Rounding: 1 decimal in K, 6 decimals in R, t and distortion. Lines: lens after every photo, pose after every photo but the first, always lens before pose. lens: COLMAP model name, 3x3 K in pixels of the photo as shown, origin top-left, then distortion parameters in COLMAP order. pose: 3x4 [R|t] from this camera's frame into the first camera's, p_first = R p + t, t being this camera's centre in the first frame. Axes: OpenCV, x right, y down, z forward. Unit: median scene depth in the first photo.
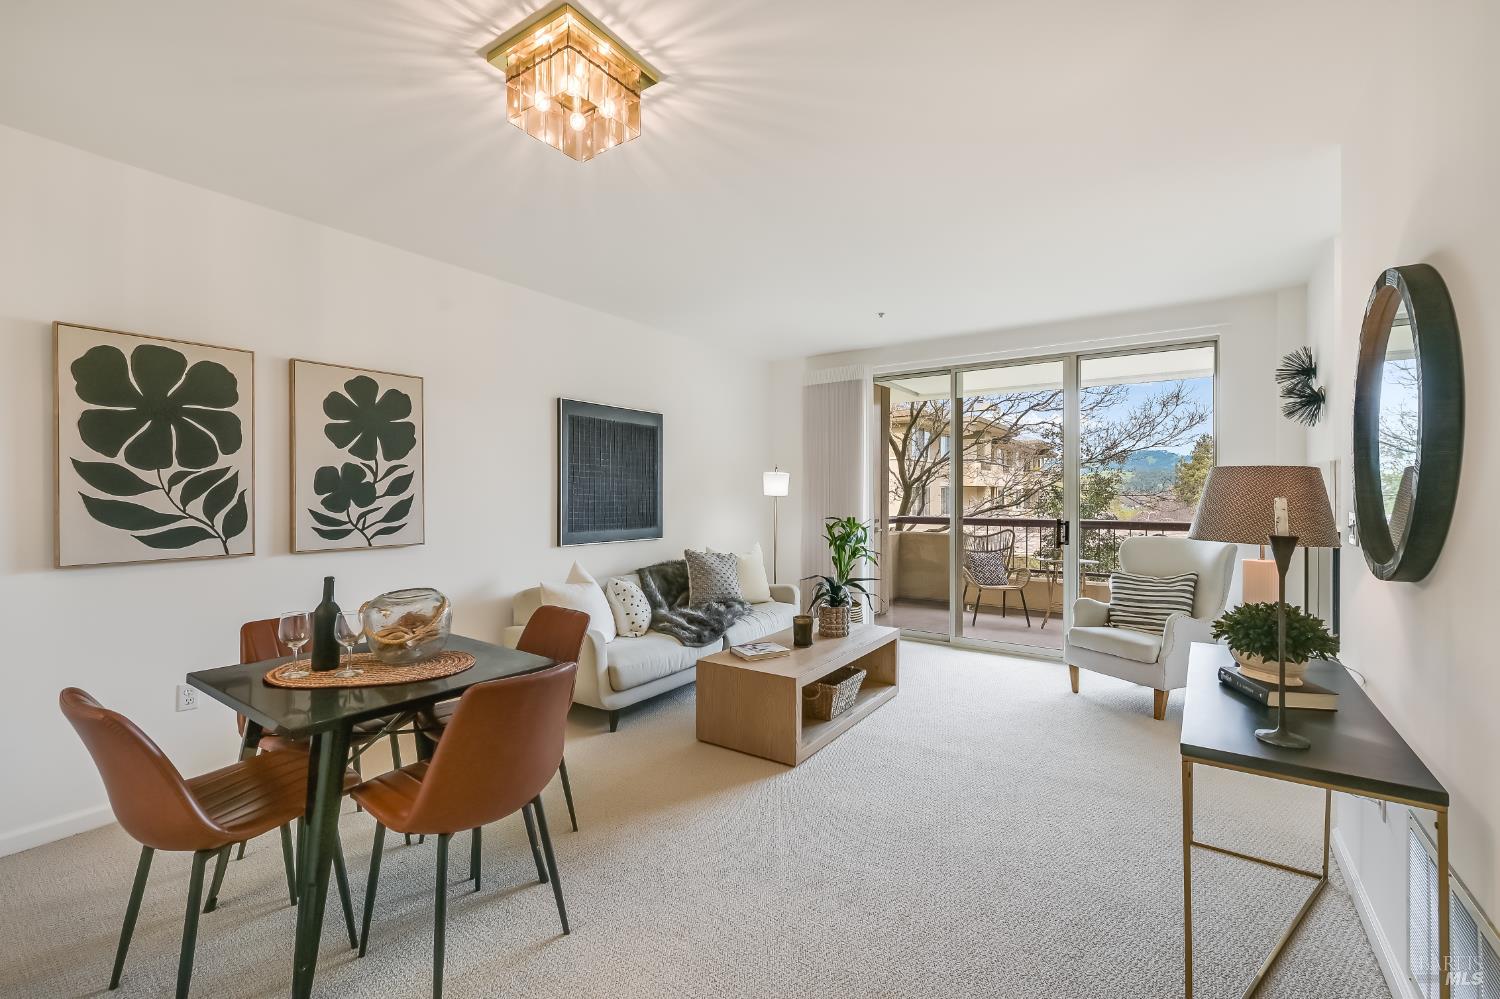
lens RADIAL K [[638.5, 0, 750.0], [0, 638.5, 499.5], [0, 0, 1]] dist [0.000475, 0.000138]
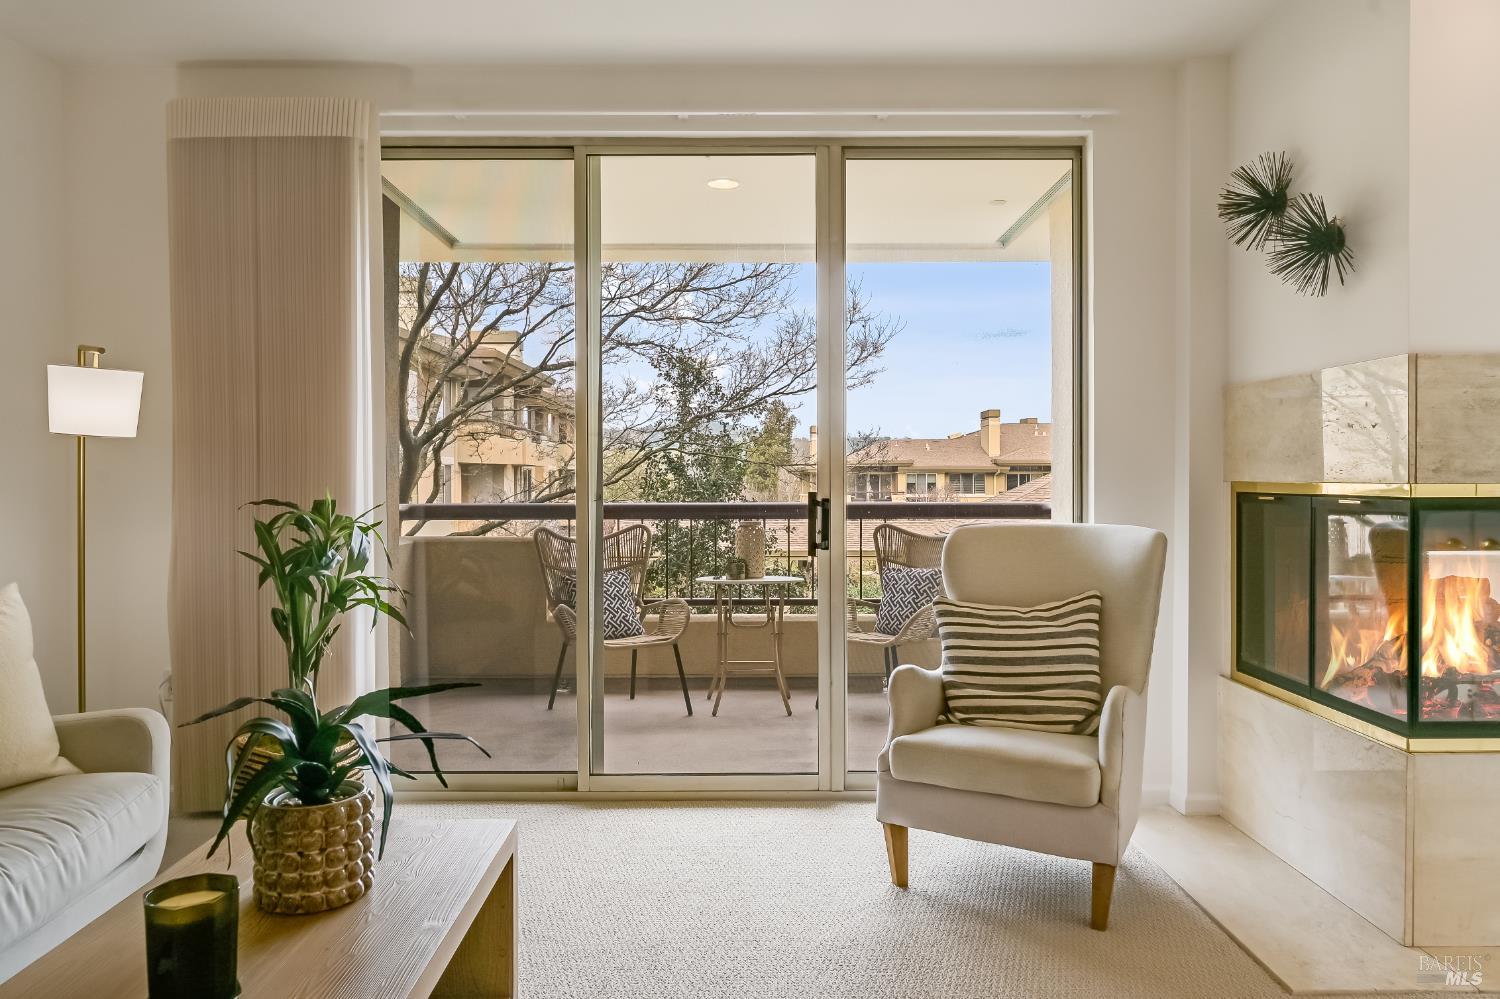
lens RADIAL K [[989.0, 0, 750.0], [0, 989.0, 499.5], [0, 0, 1]] dist [-0.007640, -0.001229]
pose [[0.817967, -0.013507, 0.575106, 0.031178], [0.007643, 0.999891, 0.012614, 0.023334], [-0.575214, -0.005922, 0.817981, 0.409695]]
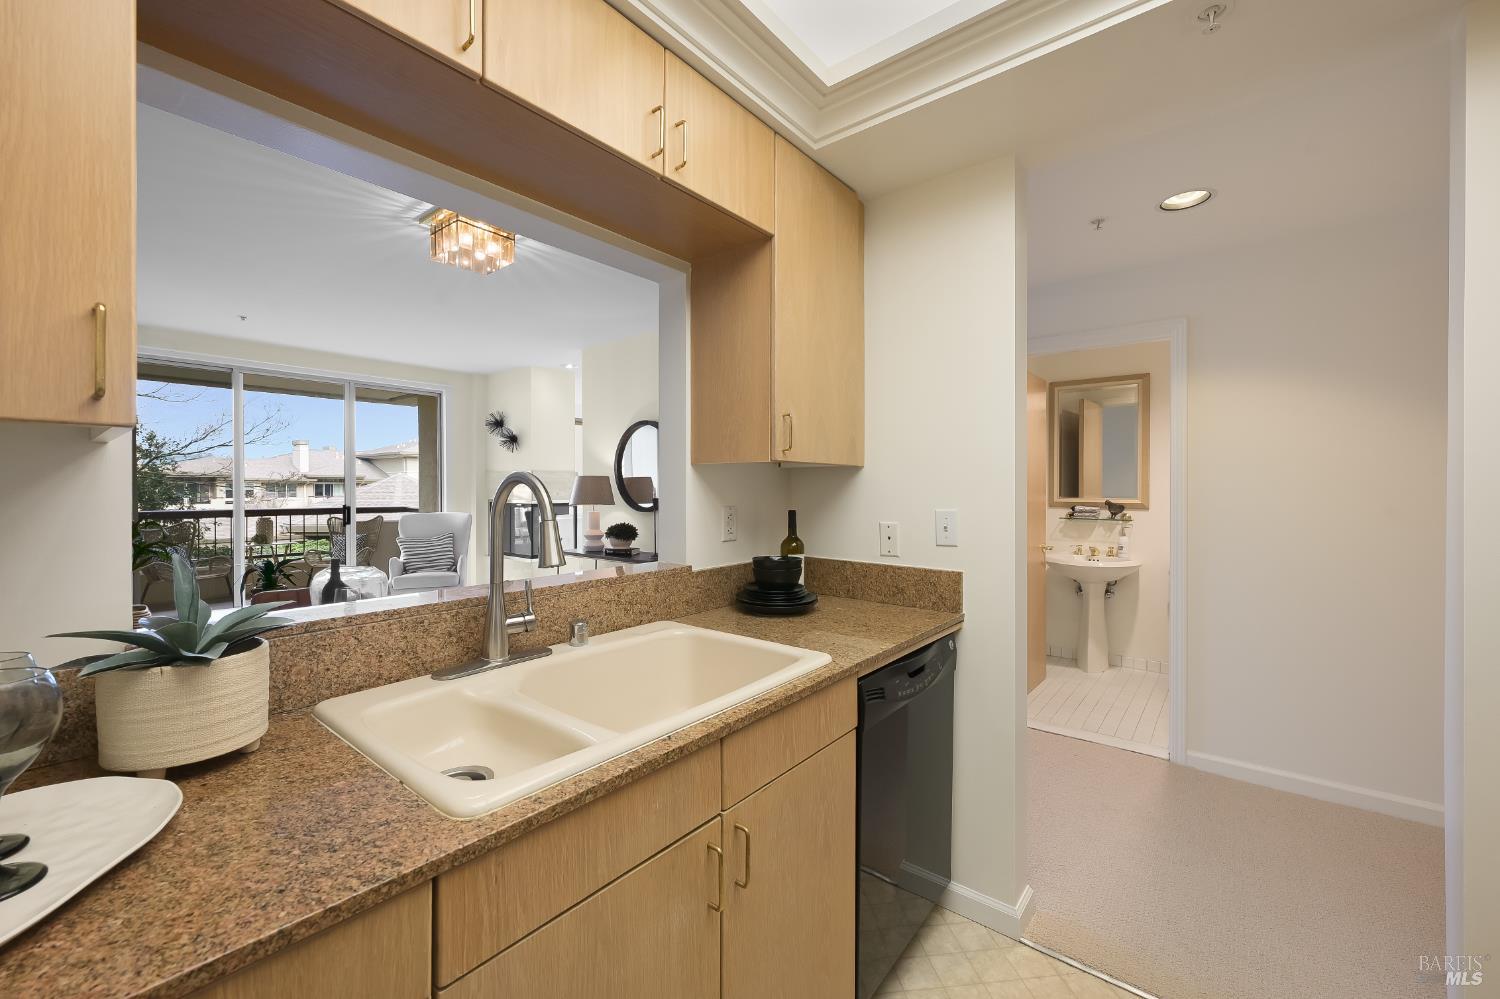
lens RADIAL K [[606.8, 0, 750.0], [0, 606.8, 499.5], [0, 0, 1]] dist [0.005557, -0.000085]
pose [[0.070182, -0.020108, 0.997331, -0.664061], [0.007174, 0.999781, 0.019653, 0.000795], [-0.997508, 0.005776, 0.070311, 0.072557]]
